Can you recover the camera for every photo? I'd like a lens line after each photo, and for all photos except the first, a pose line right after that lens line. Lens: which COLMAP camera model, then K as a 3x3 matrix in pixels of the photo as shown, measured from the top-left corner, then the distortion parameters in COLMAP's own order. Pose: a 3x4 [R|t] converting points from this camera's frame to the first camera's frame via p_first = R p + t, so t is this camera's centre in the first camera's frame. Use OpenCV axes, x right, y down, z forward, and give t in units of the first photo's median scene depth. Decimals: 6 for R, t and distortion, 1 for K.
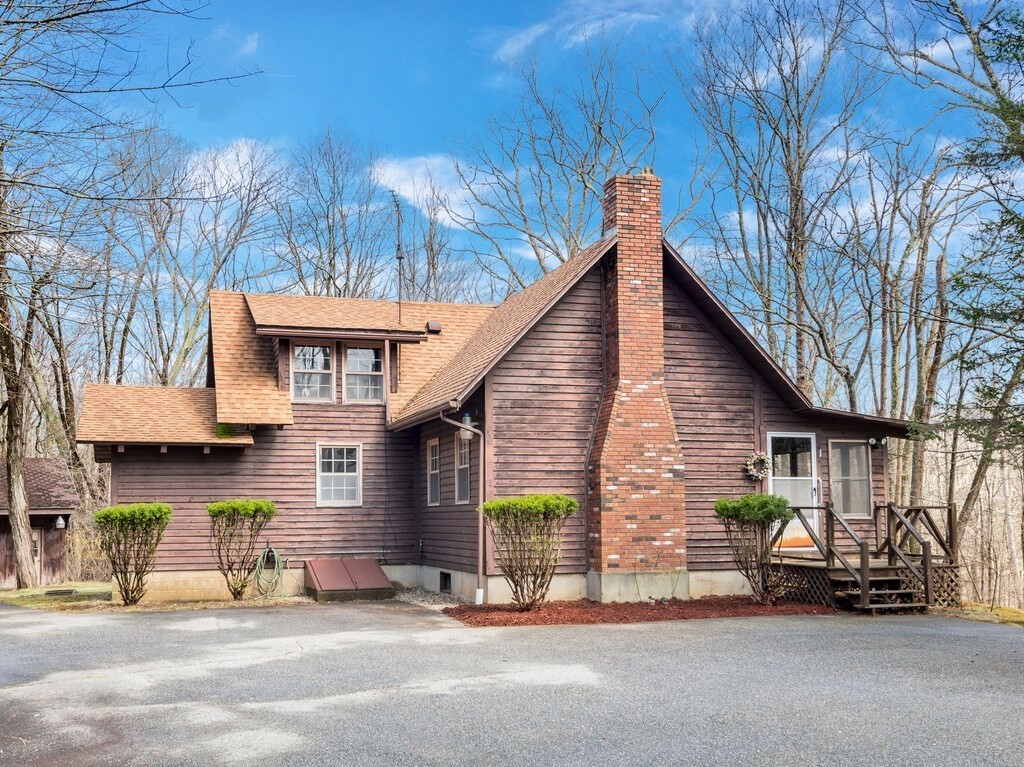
lens RADIAL K [[1099.4, 0, 503.2], [0, 1099.4, 450.5], [0, 0, 1]] dist [0.065285, 0.000000]
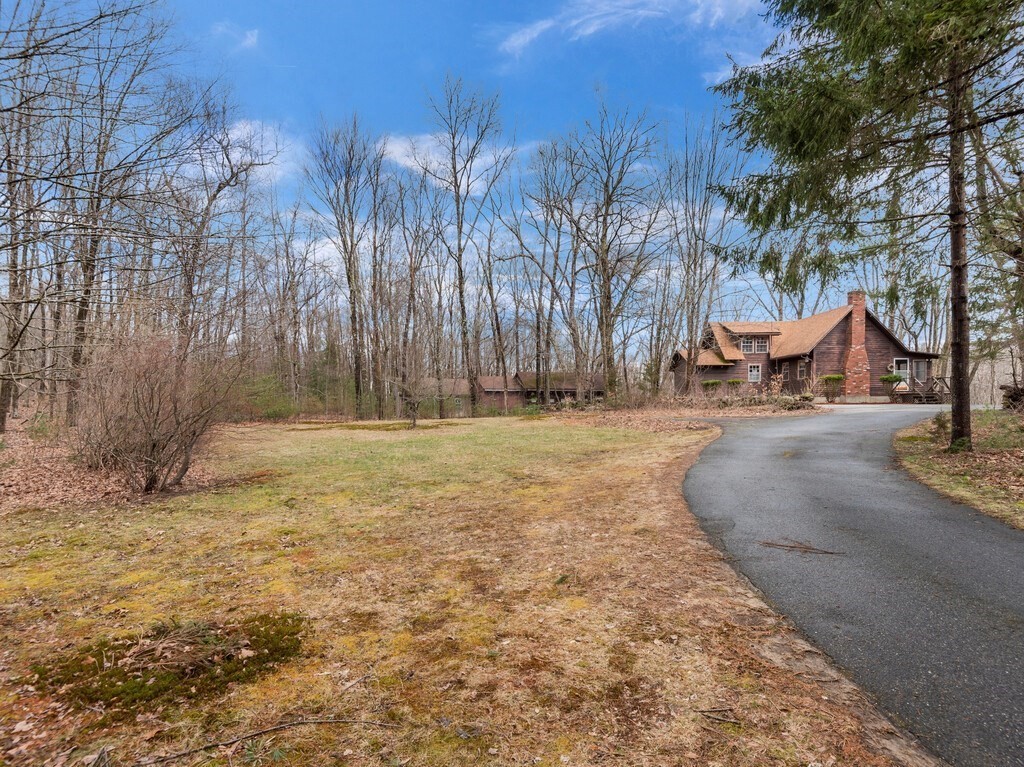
lens RADIAL K [[595.7, 0, 484.9], [0, 595.7, 431.2], [0, 0, 1]] dist [0.000362, -0.001746]
pose [[0.954452, 0.009895, -0.298199, -0.428450], [0.018892, 0.995440, 0.093499, 0.013067], [0.297764, -0.094874, 0.949913, -1.199354]]
